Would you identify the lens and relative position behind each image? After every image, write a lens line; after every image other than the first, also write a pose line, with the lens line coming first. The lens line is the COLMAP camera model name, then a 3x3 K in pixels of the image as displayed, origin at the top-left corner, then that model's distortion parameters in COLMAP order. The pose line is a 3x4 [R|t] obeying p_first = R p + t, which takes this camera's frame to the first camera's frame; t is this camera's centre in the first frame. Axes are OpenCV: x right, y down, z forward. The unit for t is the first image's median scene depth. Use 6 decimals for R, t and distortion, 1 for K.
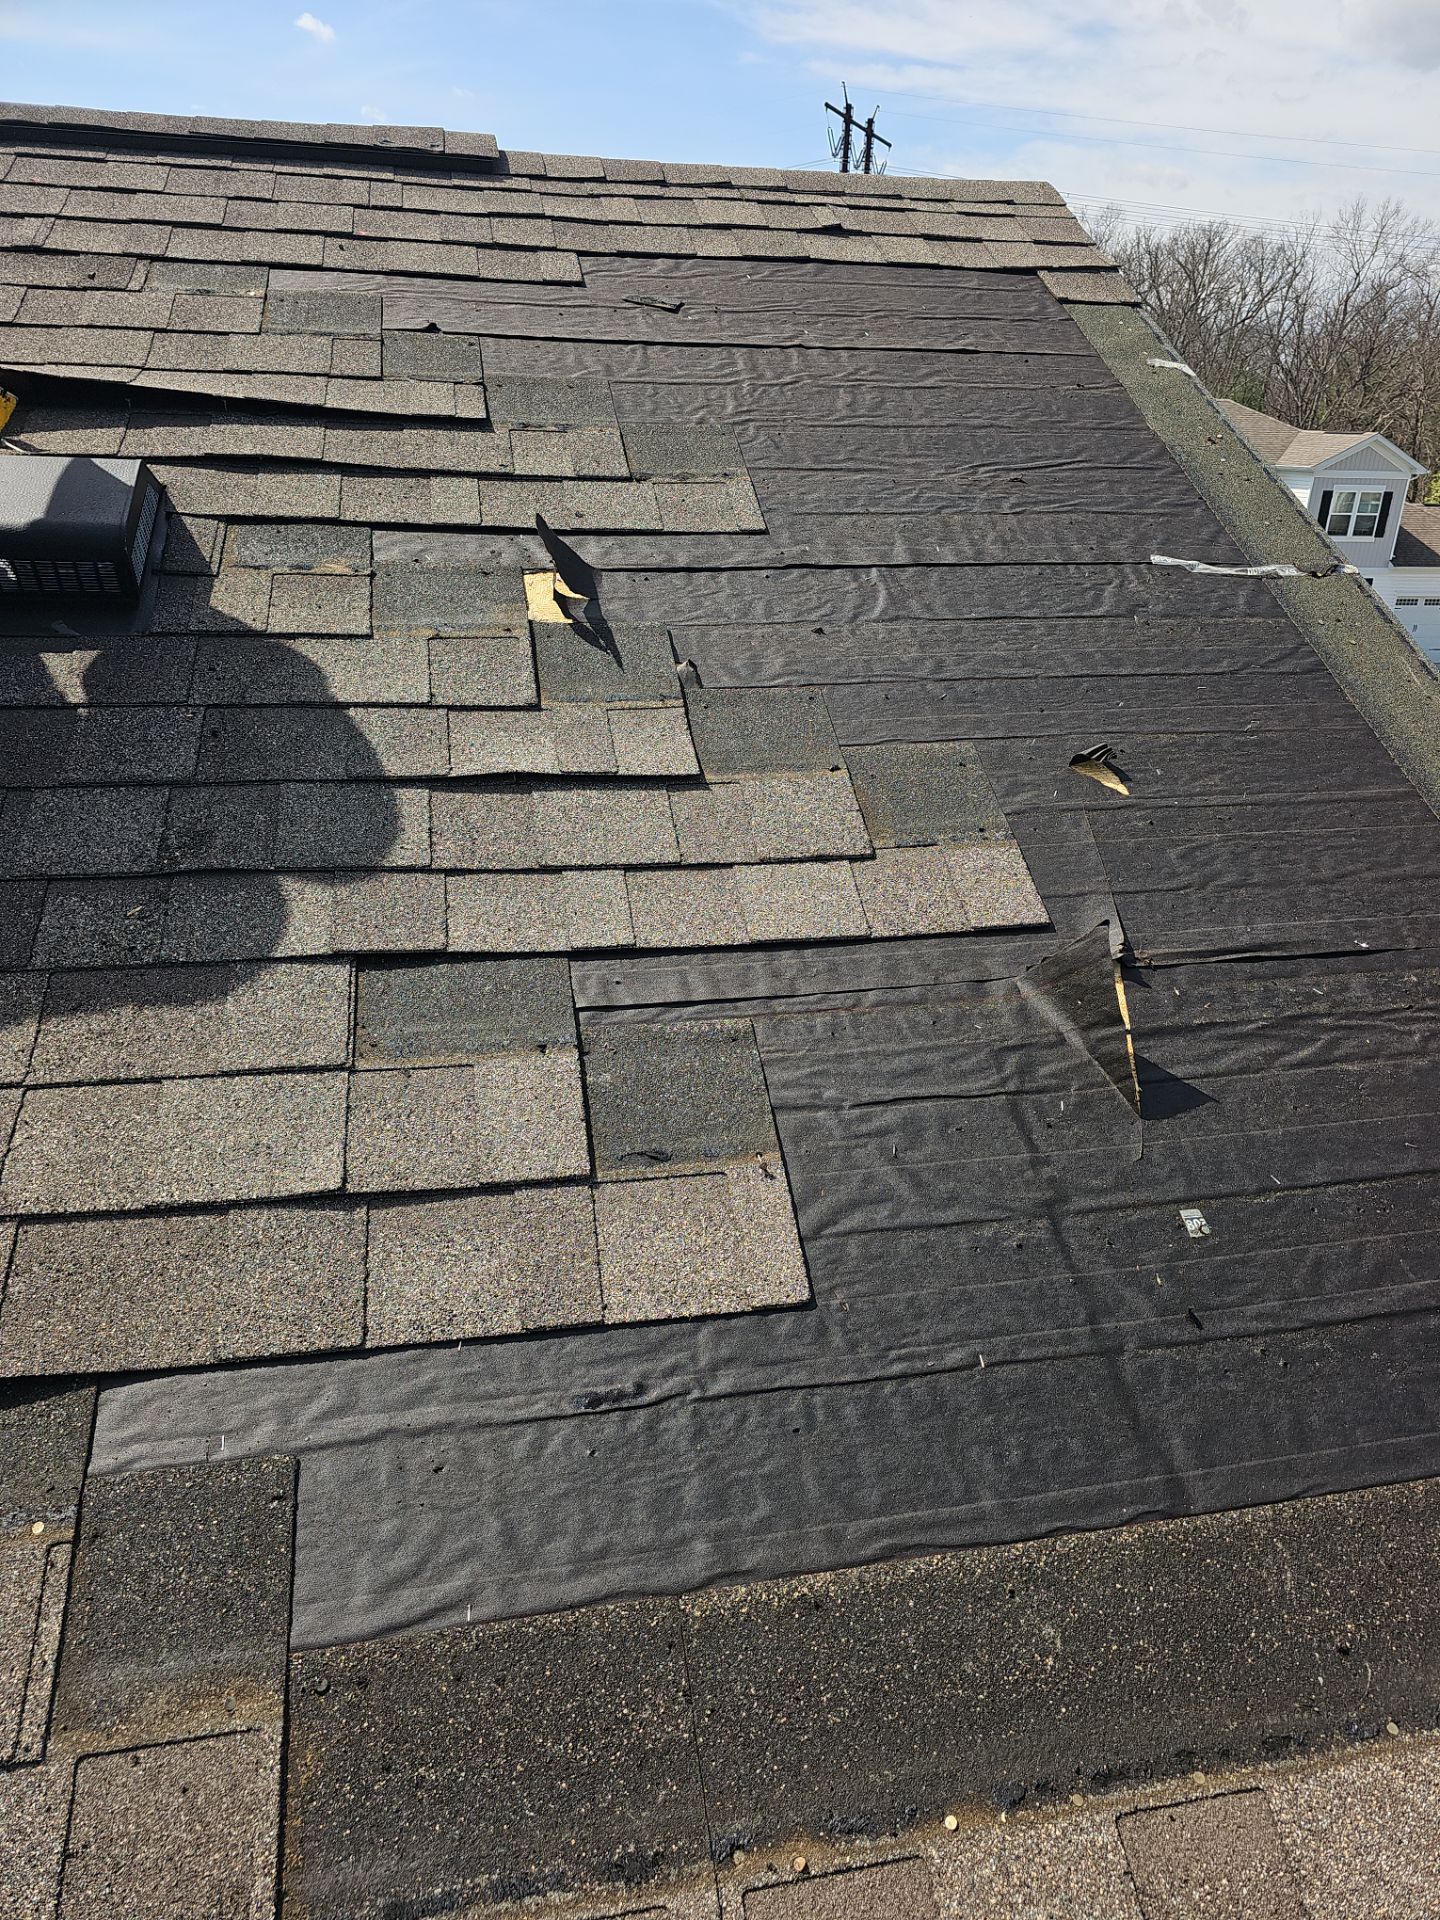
lens RADIAL K [[1282.0, 0, 720.8], [0, 1282.0, 958.3], [0, 0, 1]] dist [0.039650, -0.036415]
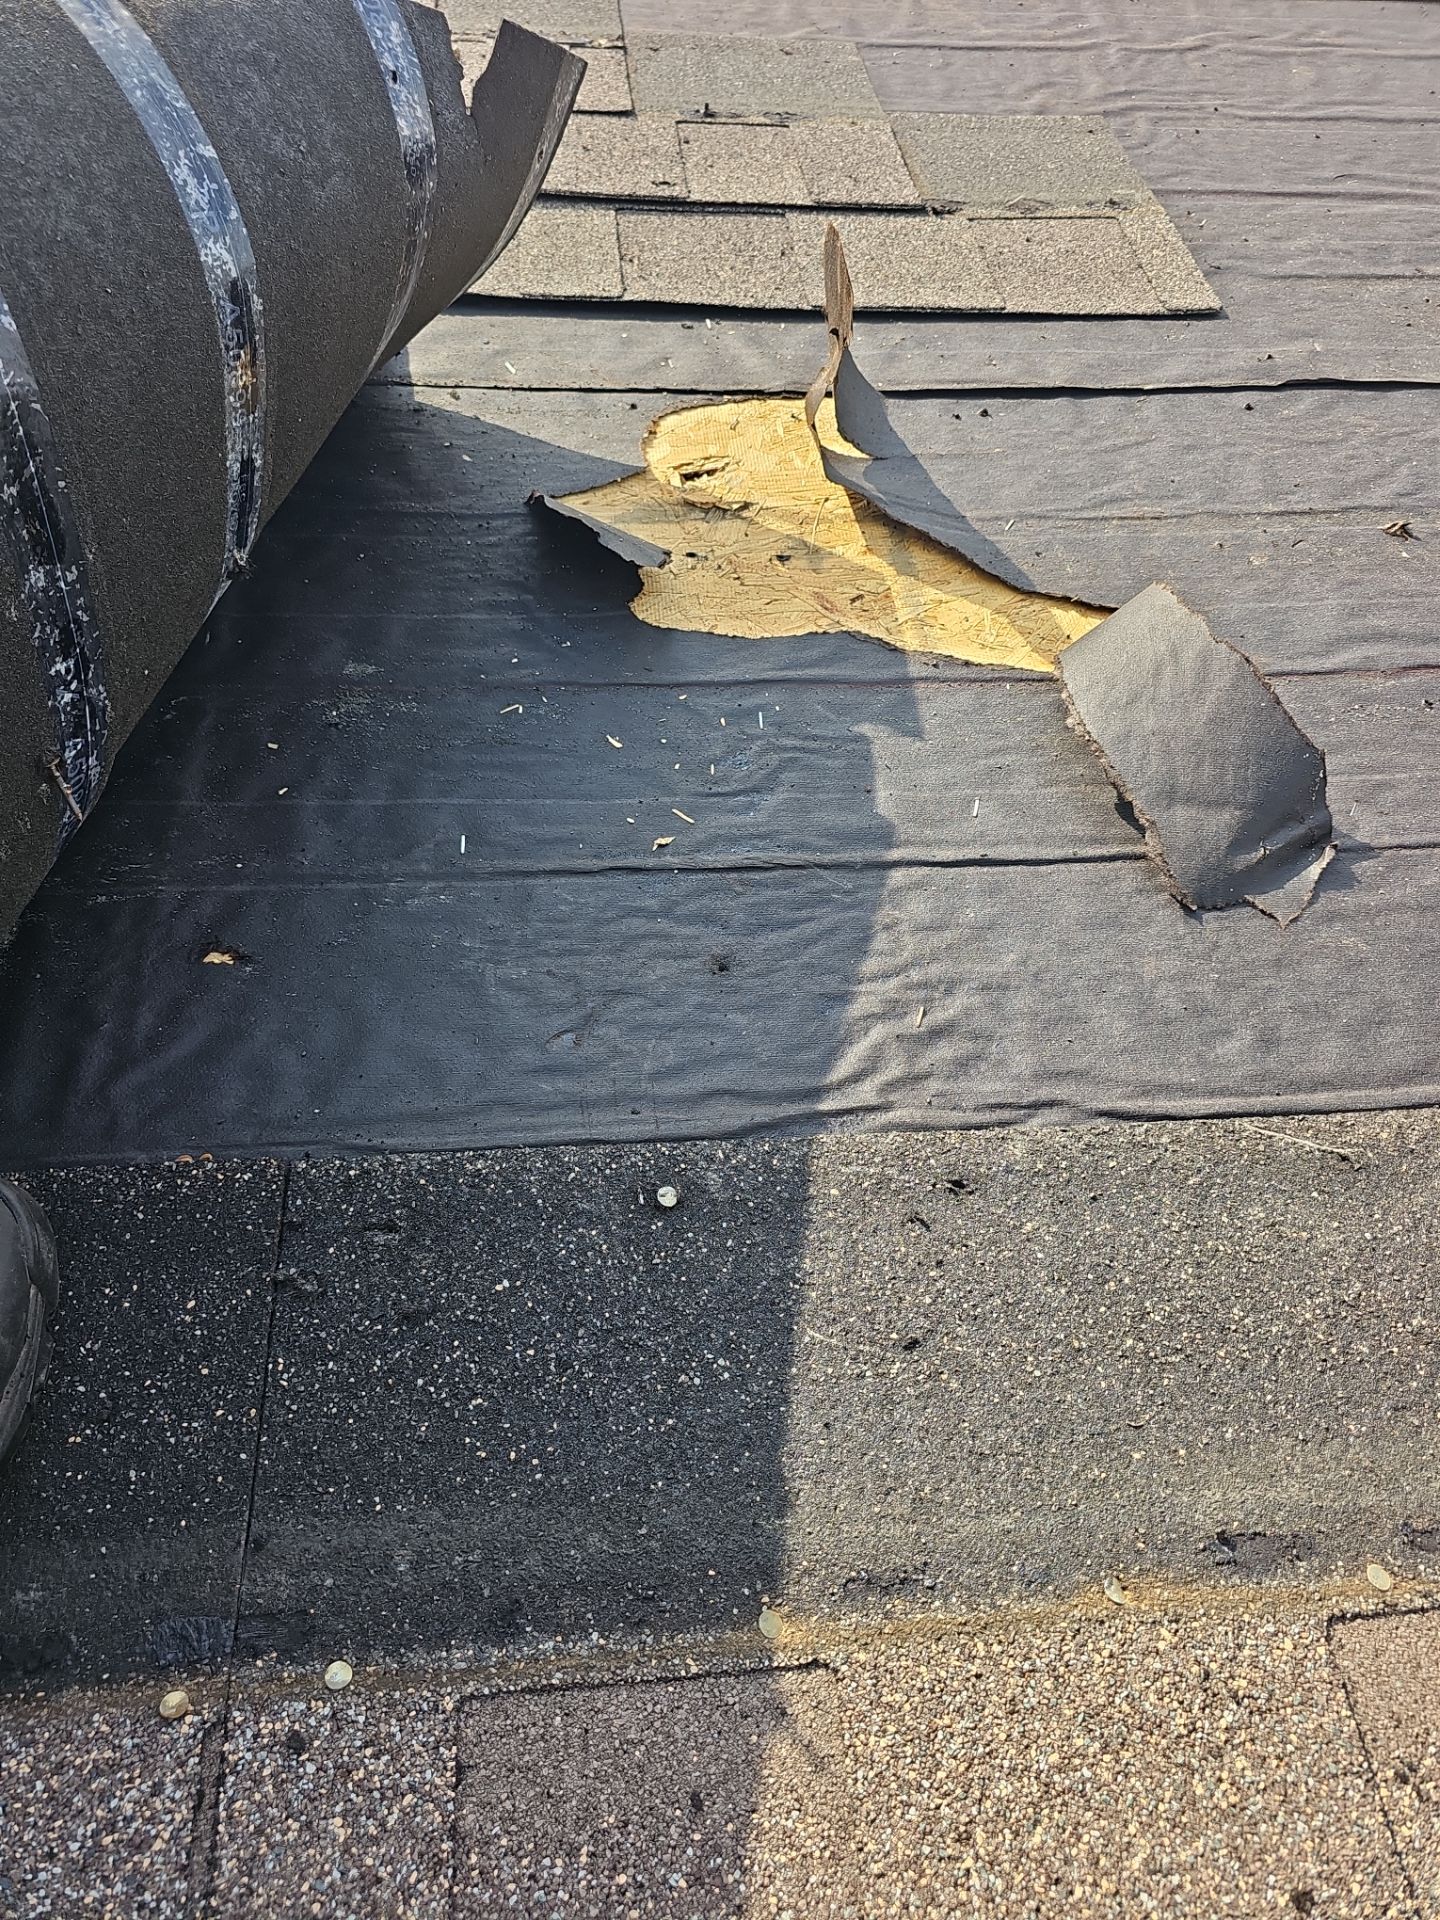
lens RADIAL K [[1282.0, 0, 712.5], [0, 1282.0, 952.4], [0, 0, 1]] dist [0.039650, -0.036415]
pose [[0.996434, 0.028336, -0.079481, -0.106495], [-0.022135, 0.996720, 0.077839, -0.133079], [0.081426, -0.075802, 0.993793, 0.503241]]
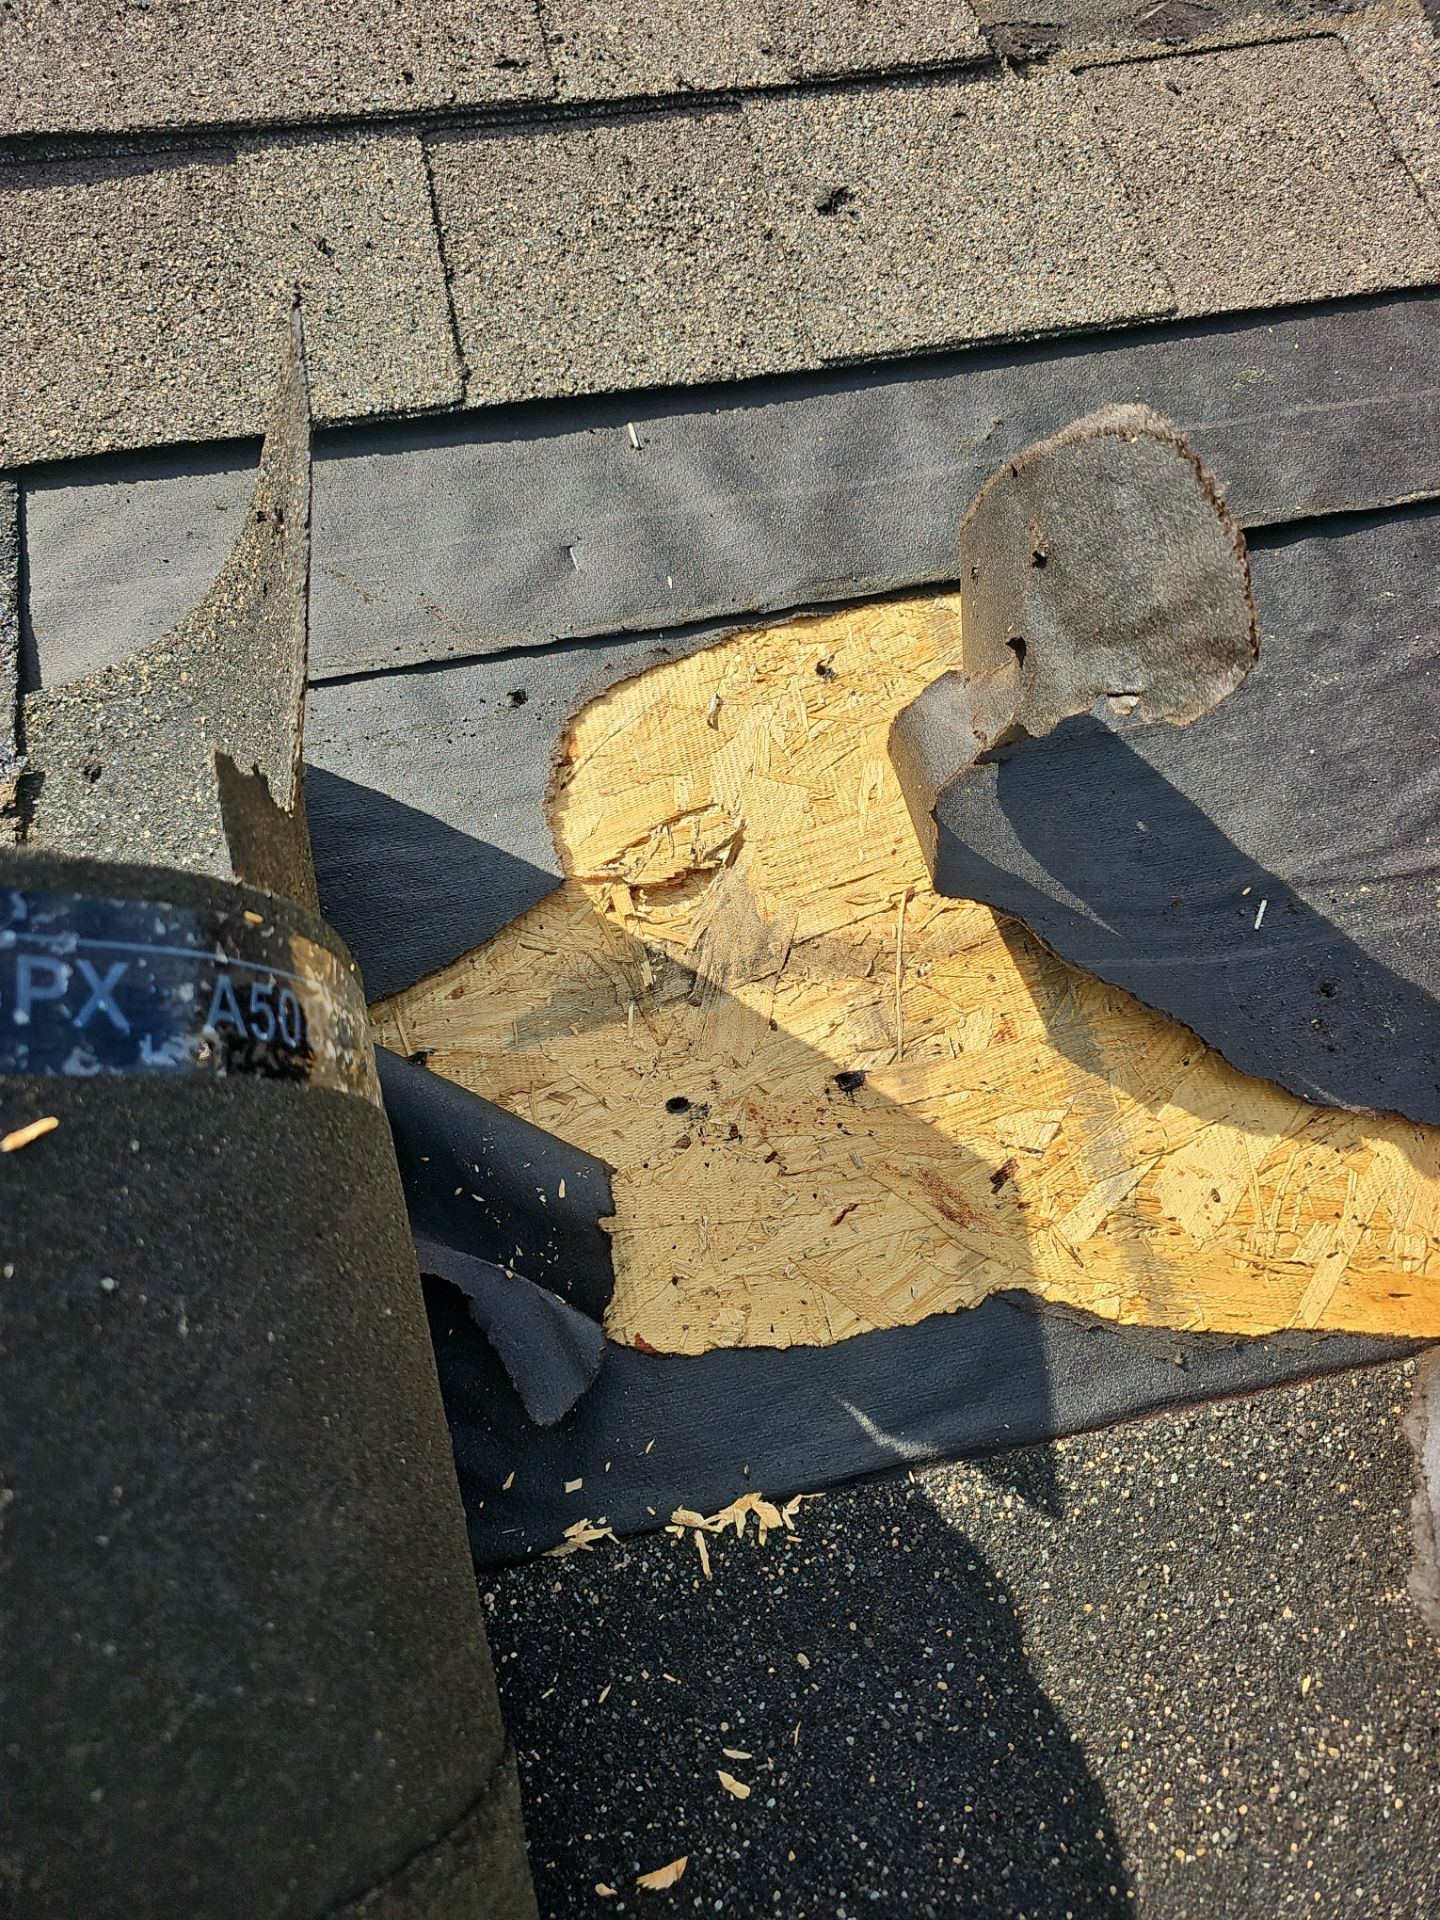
lens RADIAL K [[1282.0, 0, 712.8], [0, 1282.0, 964.2], [0, 0, 1]] dist [0.039650, -0.036415]
pose [[0.996489, -0.063157, -0.054958, -0.128542], [0.078358, 0.934733, 0.346604, -0.307383], [0.029480, -0.349694, 0.936400, 0.712011]]
